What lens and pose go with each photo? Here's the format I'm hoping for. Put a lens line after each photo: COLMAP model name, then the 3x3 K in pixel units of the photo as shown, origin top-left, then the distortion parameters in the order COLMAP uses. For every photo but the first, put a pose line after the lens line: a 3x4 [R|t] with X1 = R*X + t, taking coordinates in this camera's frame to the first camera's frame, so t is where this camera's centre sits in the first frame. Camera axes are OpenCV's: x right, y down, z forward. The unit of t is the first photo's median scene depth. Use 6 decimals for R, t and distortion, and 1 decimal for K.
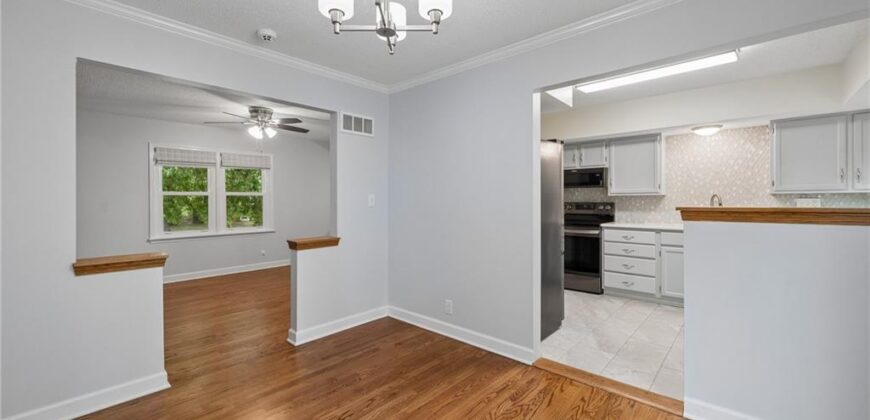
lens RADIAL K [[349.6, 0, 422.3], [0, 349.6, 200.9], [0, 0, 1]] dist [0.000703, 0.000107]
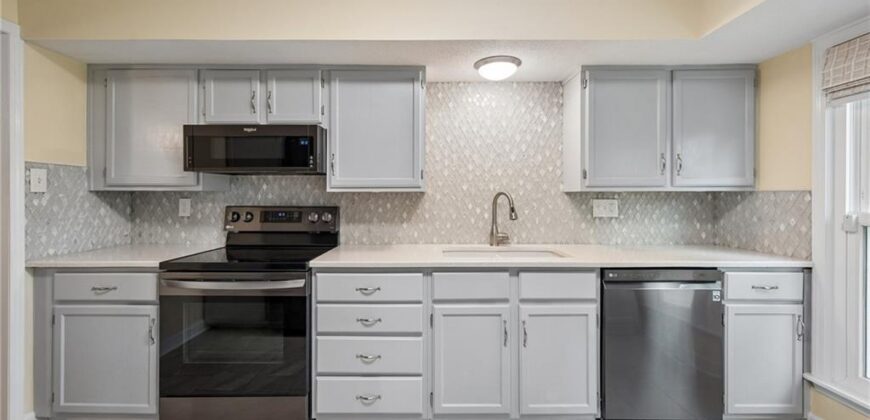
lens RADIAL K [[349.6, 0, 426.8], [0, 349.6, 195.8], [0, 0, 1]] dist [0.000703, 0.000107]
pose [[0.727781, 0.003290, 0.685801, 0.318863], [-0.000752, 0.999992, -0.003999, -0.008485], [-0.685809, 0.002395, 0.727778, 0.588881]]
